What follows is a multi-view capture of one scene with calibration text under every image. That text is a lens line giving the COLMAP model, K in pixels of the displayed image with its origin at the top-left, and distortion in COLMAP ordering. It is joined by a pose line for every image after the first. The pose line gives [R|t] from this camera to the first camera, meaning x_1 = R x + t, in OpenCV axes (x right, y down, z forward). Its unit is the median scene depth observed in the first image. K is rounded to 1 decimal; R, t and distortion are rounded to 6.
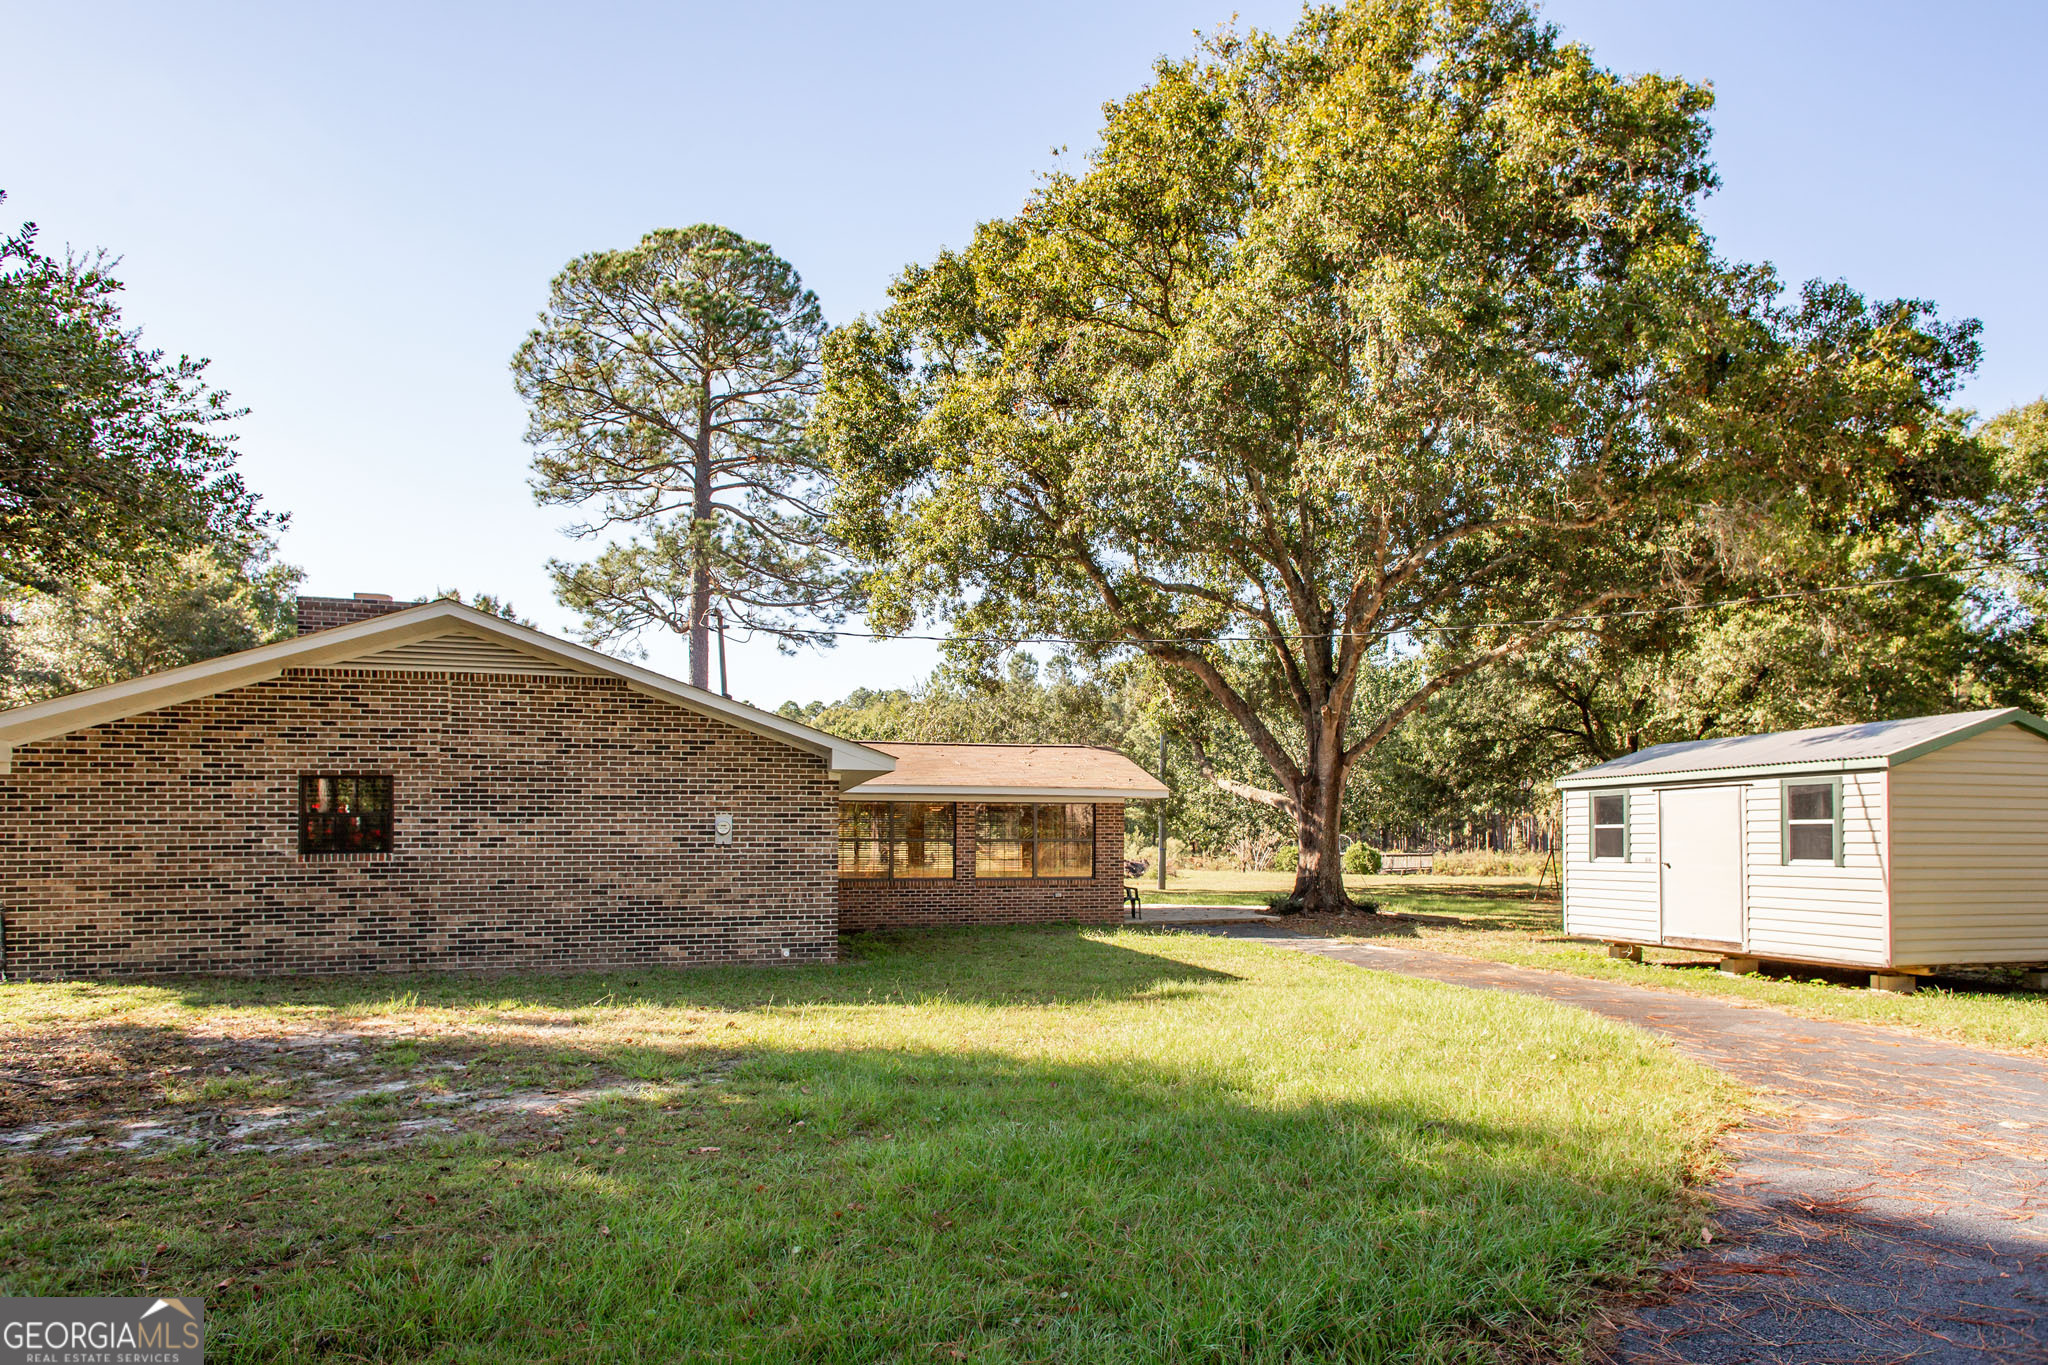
lens RADIAL K [[1187.6, 0, 981.3], [0, 1187.6, 672.8], [0, 0, 1]] dist [0.019222, -0.000751]
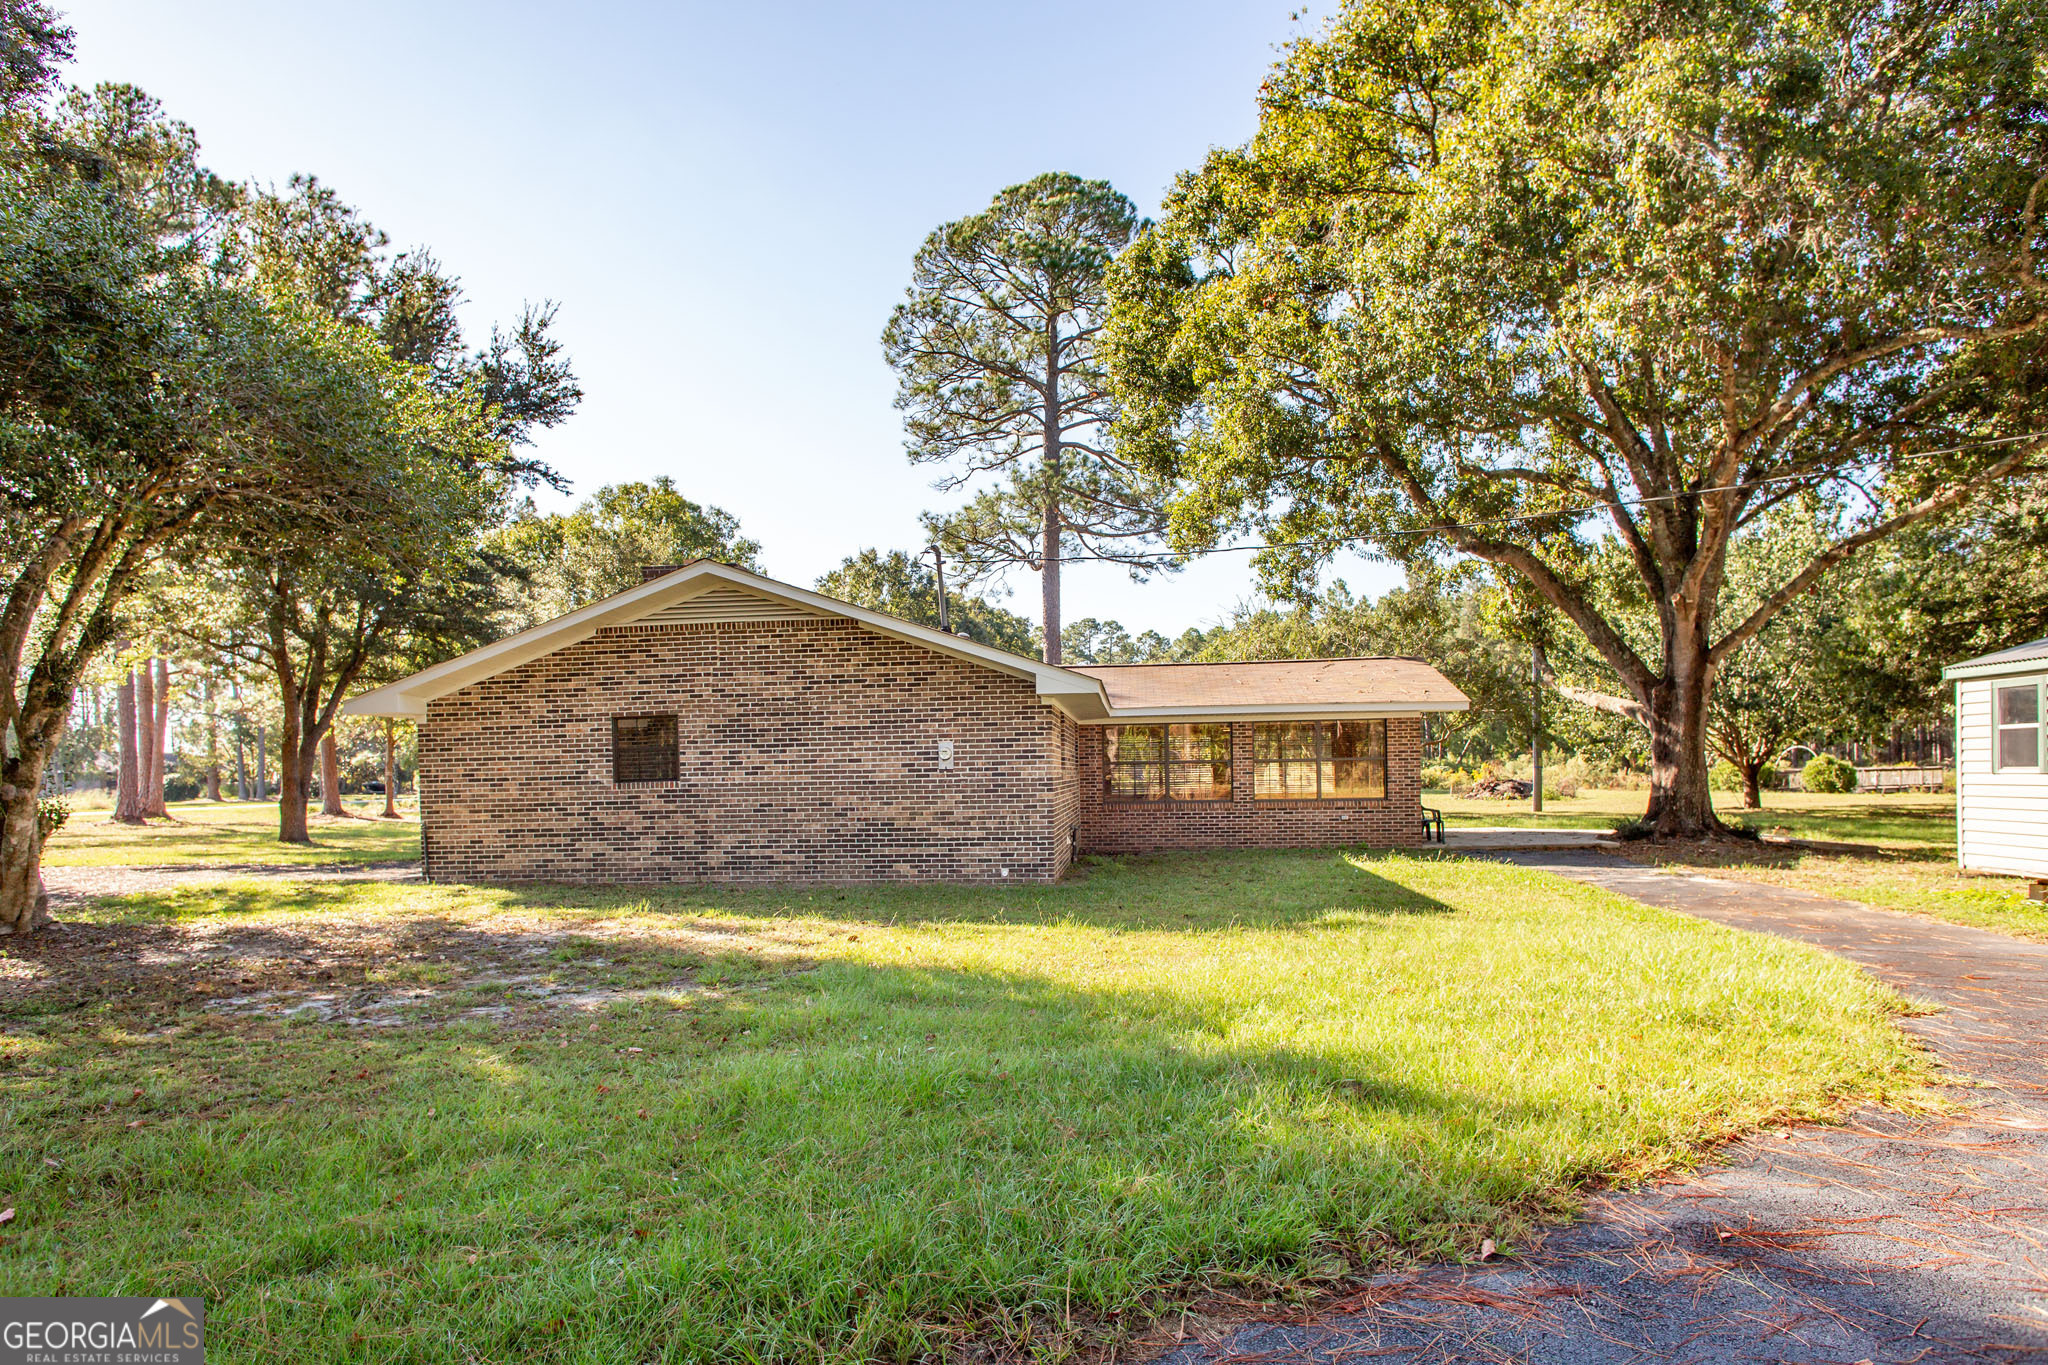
lens RADIAL K [[1163.6, 0, 1024.6], [0, 1163.6, 643.3], [0, 0, 1]] dist [0.019032, -0.001653]
pose [[0.922874, -0.058079, -0.380698, 0.166909], [0.071635, 0.997199, 0.021523, 0.010856], [0.378381, -0.047135, 0.924449, 0.054196]]
